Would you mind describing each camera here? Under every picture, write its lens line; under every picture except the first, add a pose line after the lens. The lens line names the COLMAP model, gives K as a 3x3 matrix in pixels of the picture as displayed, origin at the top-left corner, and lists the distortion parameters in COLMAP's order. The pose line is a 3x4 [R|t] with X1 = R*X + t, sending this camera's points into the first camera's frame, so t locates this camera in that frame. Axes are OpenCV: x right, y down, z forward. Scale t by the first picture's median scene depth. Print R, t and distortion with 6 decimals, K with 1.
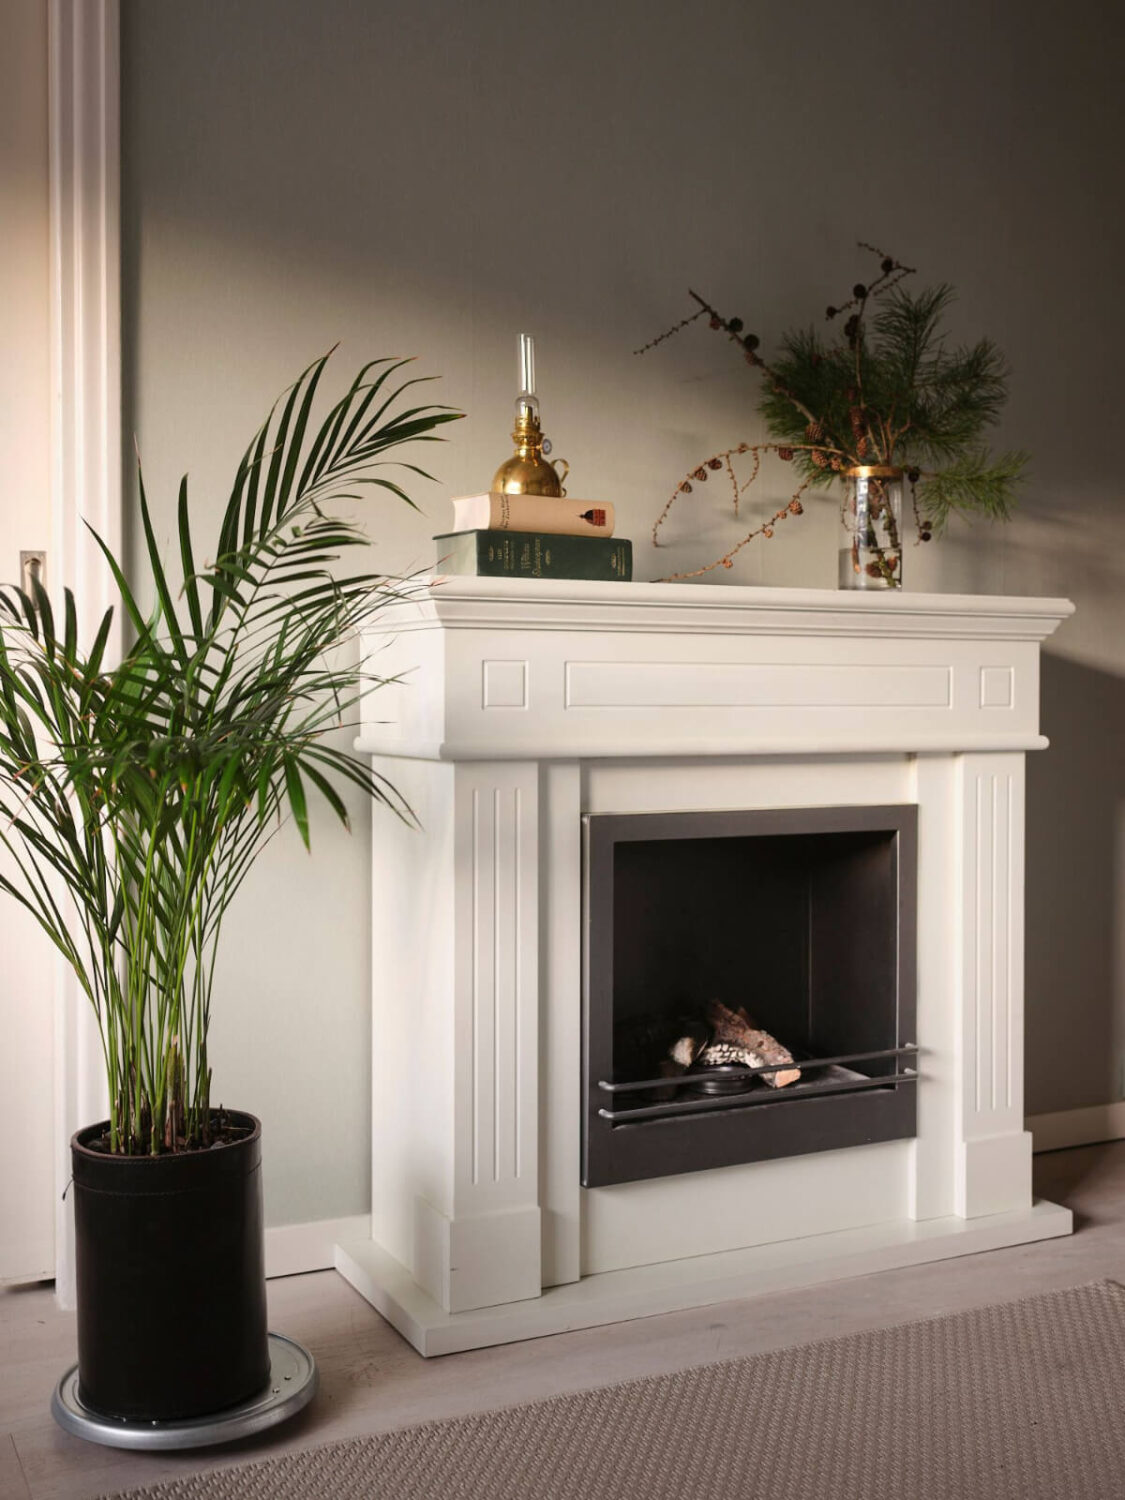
lens RADIAL K [[1643.0, 0, 559.0], [0, 1643.0, 744.2], [0, 0, 1]] dist [0.041219, 0.000000]
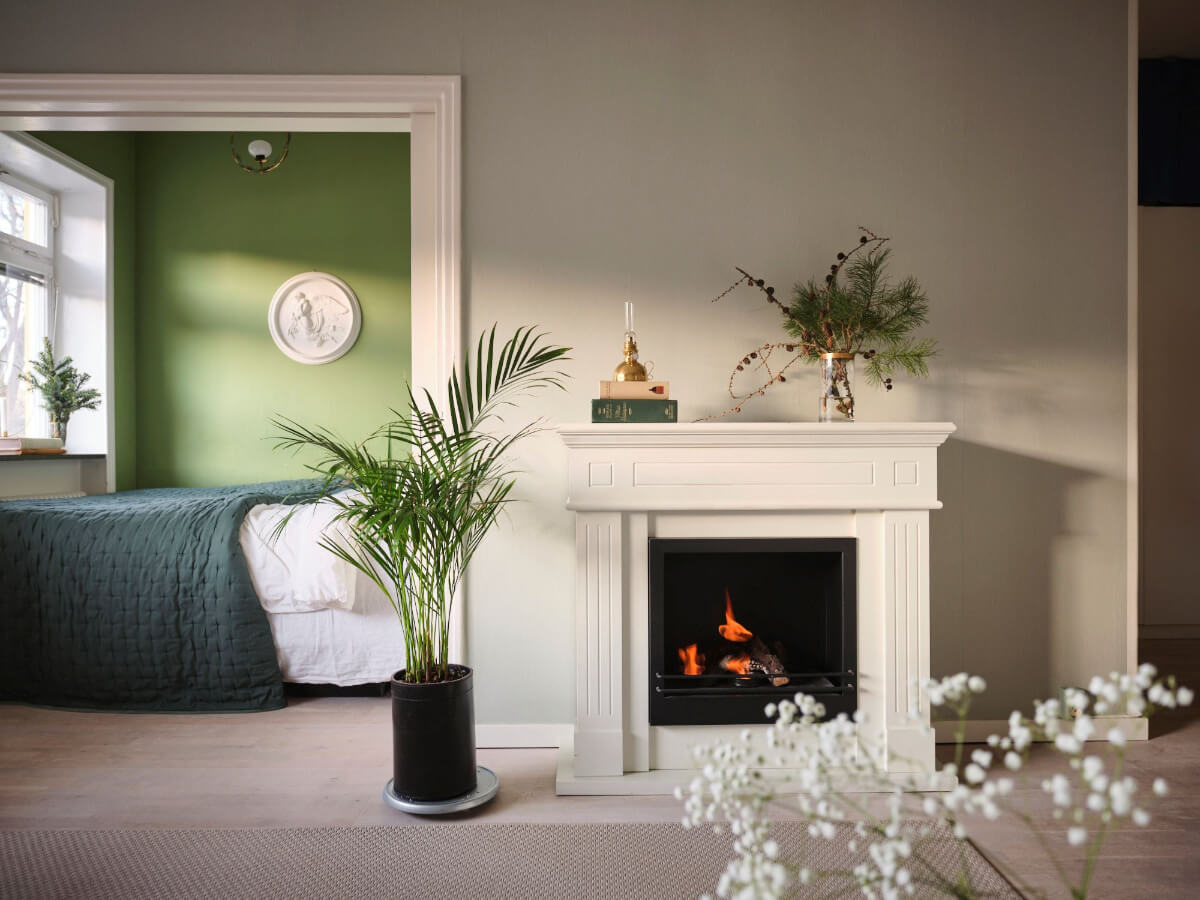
lens RADIAL K [[890.1, 0, 611.4], [0, 890.1, 456.9], [0, 0, 1]] dist [-0.005479, -0.002656]
pose [[0.901654, 0.000345, -0.432458, 0.403355], [-0.006489, 0.999898, -0.012732, -0.039162], [0.432410, 0.014287, 0.901564, 0.000086]]
